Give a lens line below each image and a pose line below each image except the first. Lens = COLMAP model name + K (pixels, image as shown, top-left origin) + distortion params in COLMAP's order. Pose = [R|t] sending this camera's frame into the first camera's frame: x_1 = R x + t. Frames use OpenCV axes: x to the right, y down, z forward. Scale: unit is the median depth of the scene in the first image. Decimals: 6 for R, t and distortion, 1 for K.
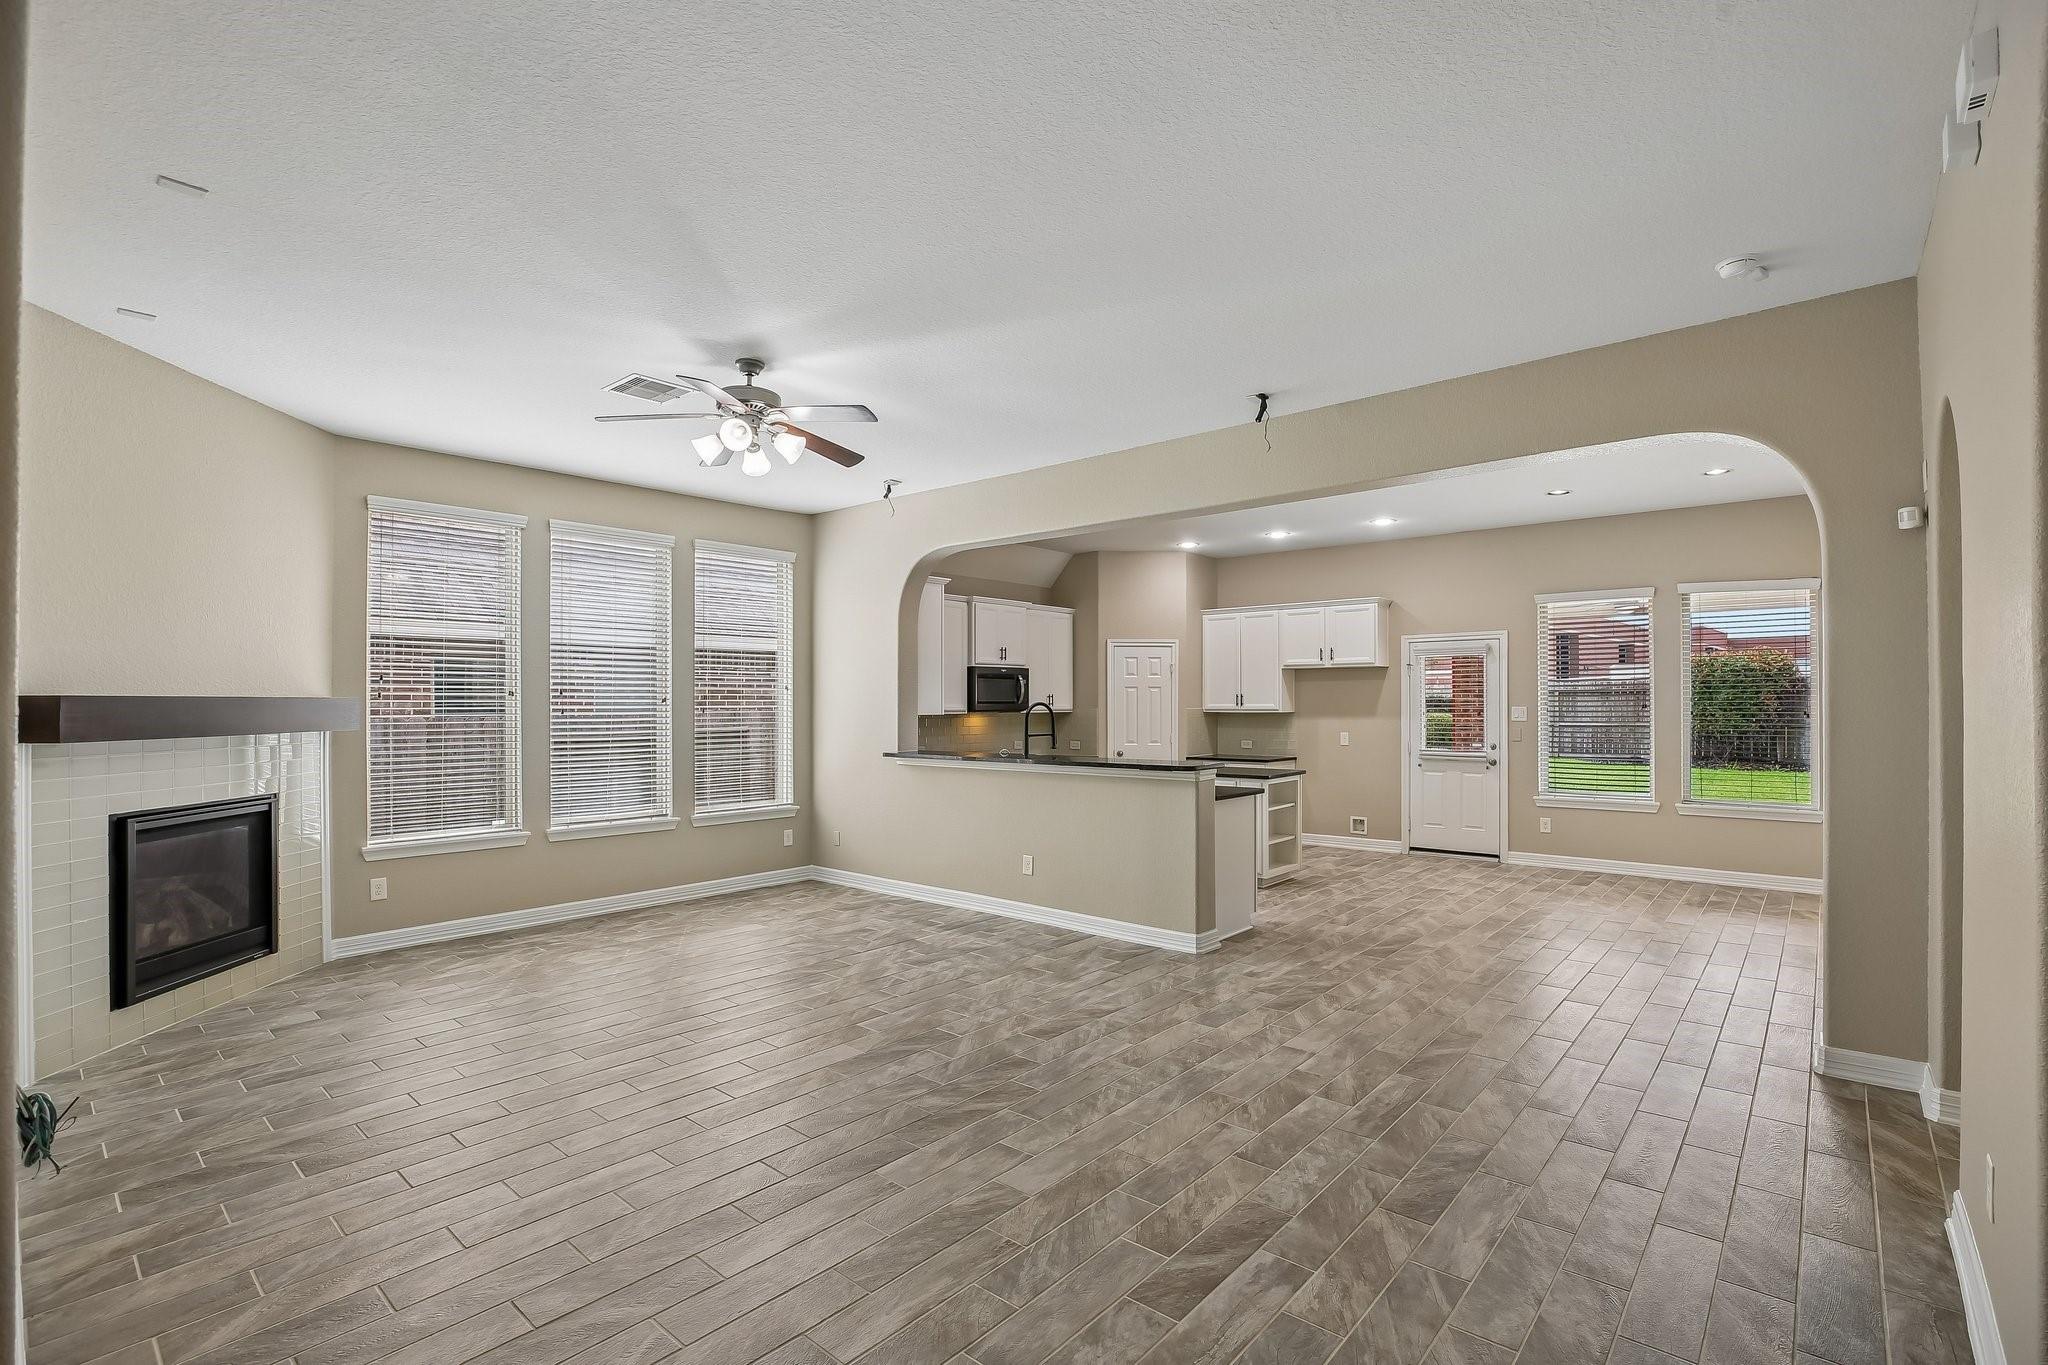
lens RADIAL K [[938.5, 0, 1028.8], [0, 938.5, 706.8], [0, 0, 1]] dist [-0.038514, 0.000295]
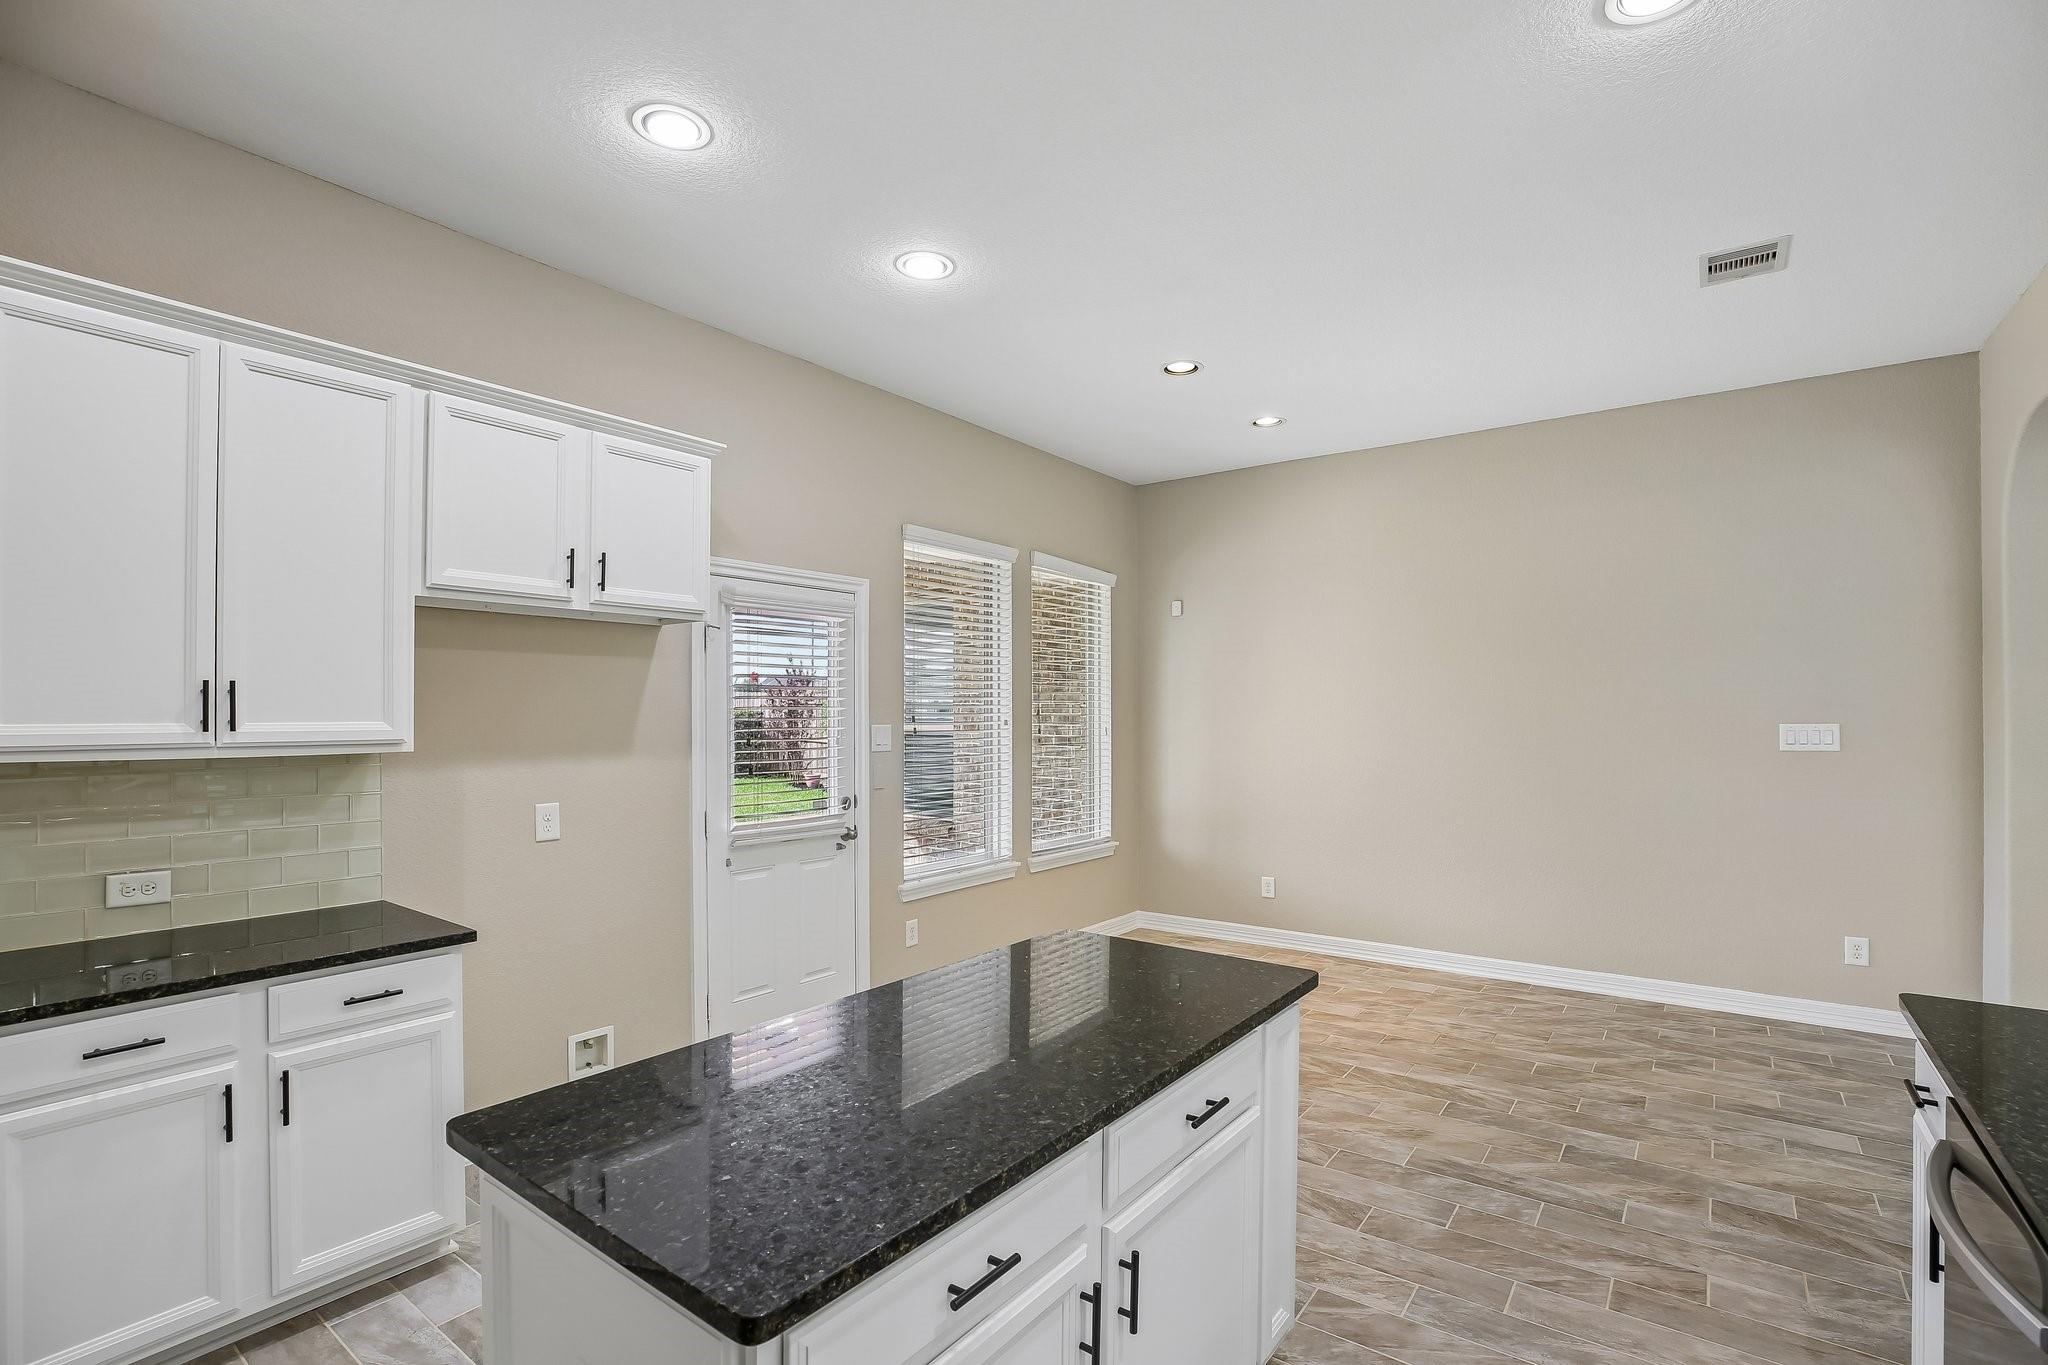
lens RADIAL K [[938.5, 0, 1028.8], [0, 938.5, 706.8], [0, 0, 1]] dist [-0.038514, 0.000295]
pose [[-0.068934, 0.009259, 0.997578, -0.018738], [0.004230, 0.999951, -0.008988, -0.004402], [-0.997612, 0.003600, -0.068970, 0.869551]]
